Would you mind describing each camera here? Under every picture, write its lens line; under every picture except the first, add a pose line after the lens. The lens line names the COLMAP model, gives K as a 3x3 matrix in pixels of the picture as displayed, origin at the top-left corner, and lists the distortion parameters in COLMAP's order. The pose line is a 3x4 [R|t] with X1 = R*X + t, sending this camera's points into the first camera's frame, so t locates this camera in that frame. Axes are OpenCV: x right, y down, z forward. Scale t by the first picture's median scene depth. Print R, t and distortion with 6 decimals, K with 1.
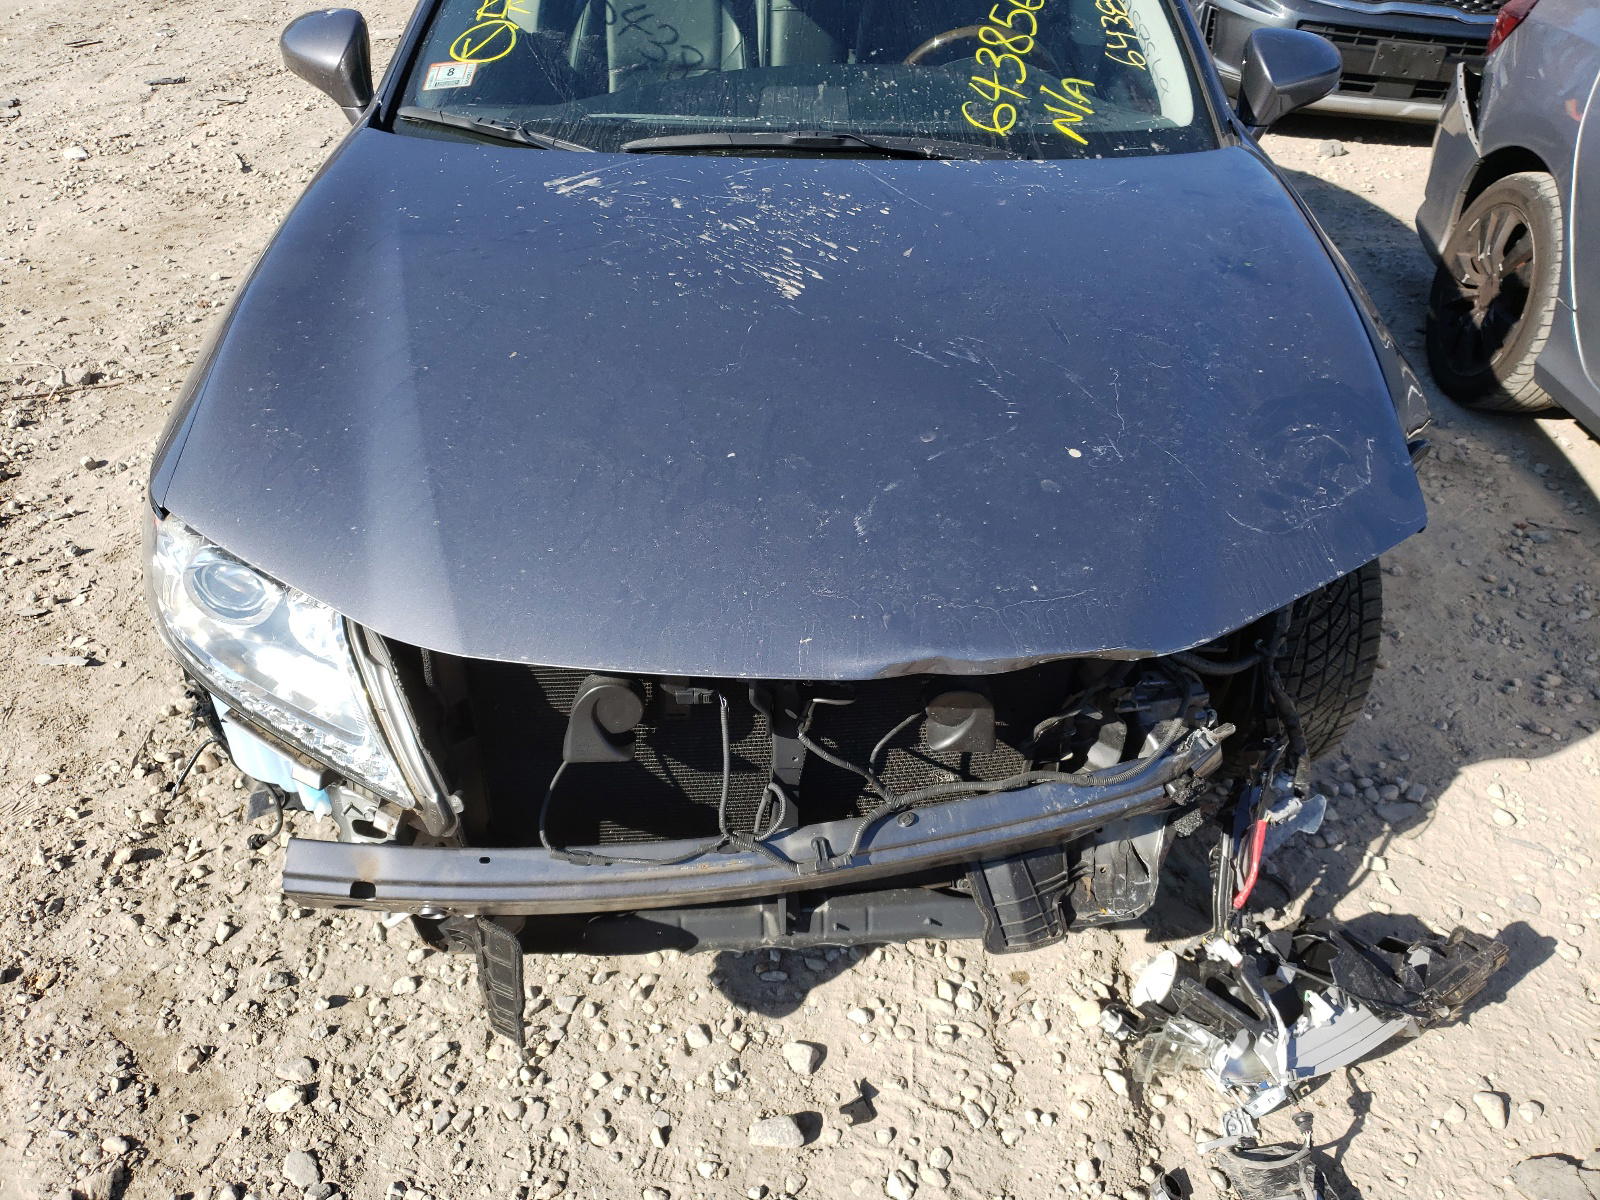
lens RADIAL K [[1205.7, 0, 738.2], [0, 1205.7, 677.8], [0, 0, 1]] dist [0.013004, -0.001224]
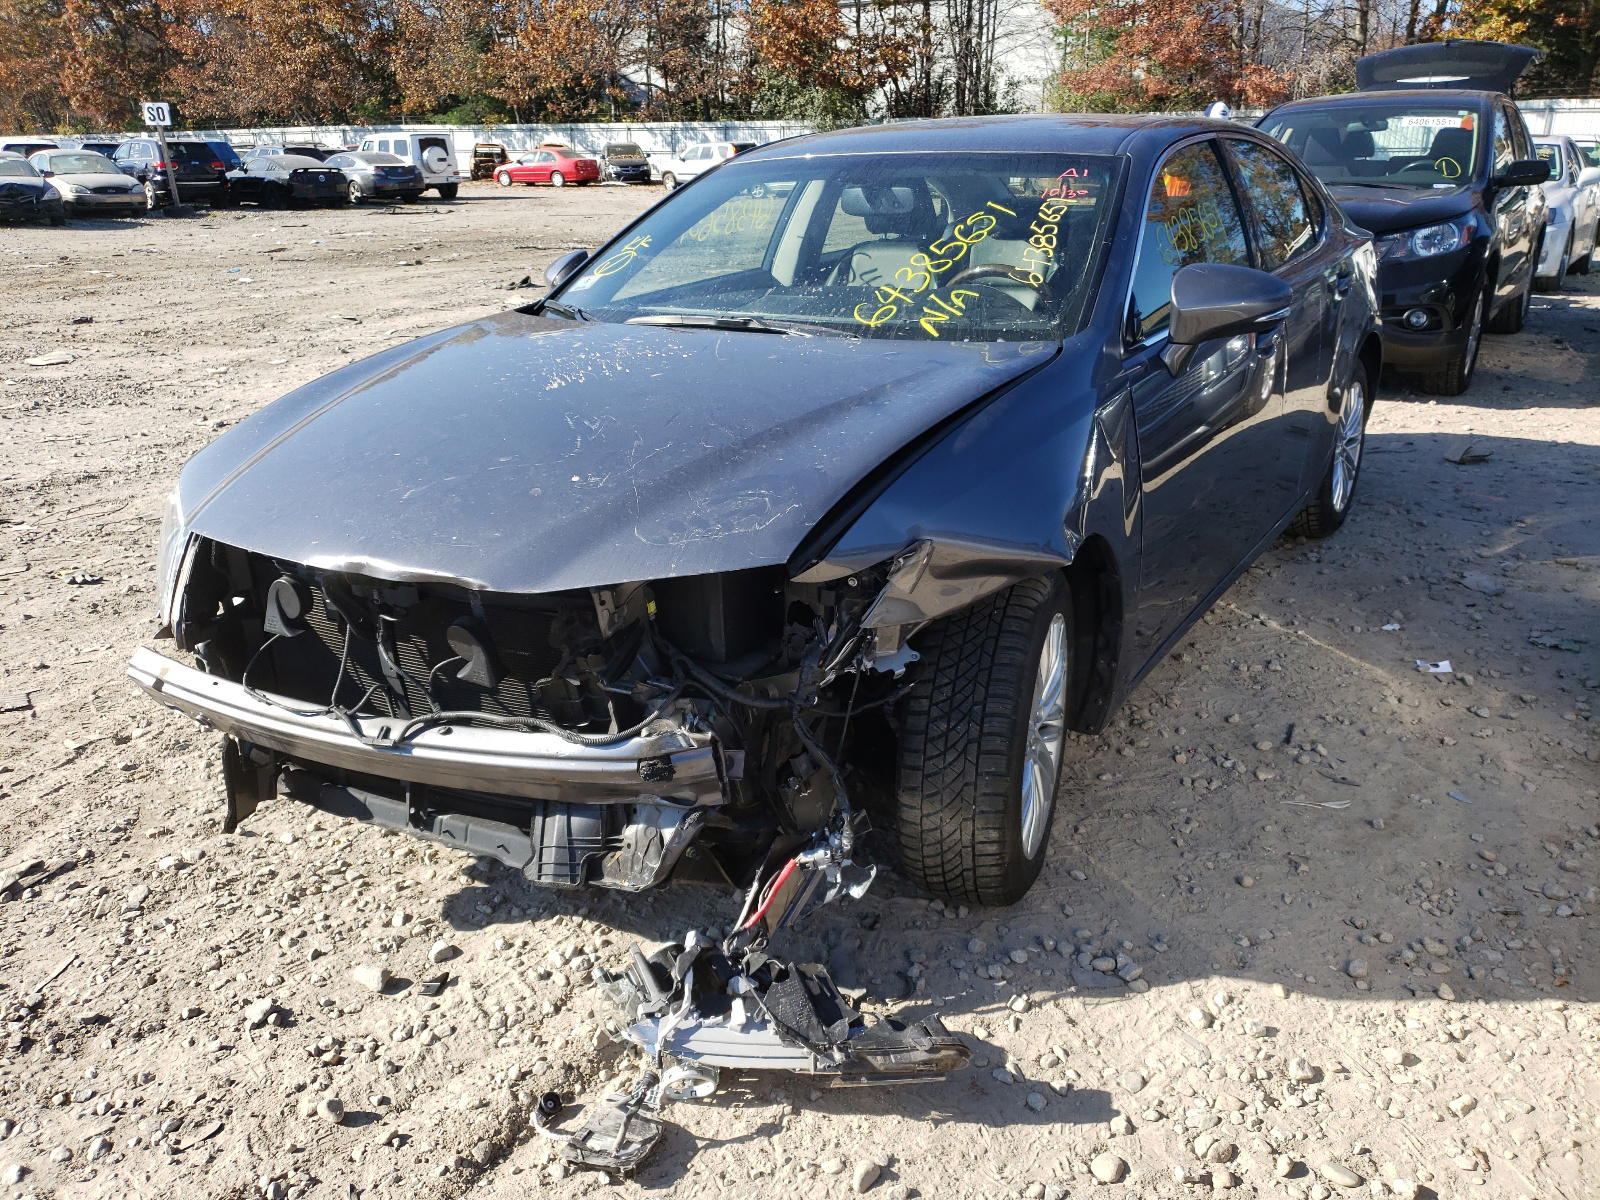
lens RADIAL K [[1205.7, 0, 738.2], [0, 1205.7, 677.8], [0, 0, 1]] dist [0.013004, -0.001224]
pose [[0.837230, 0.185961, -0.514260, 0.920163], [-0.302147, 0.941132, -0.151583, 0.140978], [0.455799, 0.282292, 0.844132, -0.013857]]
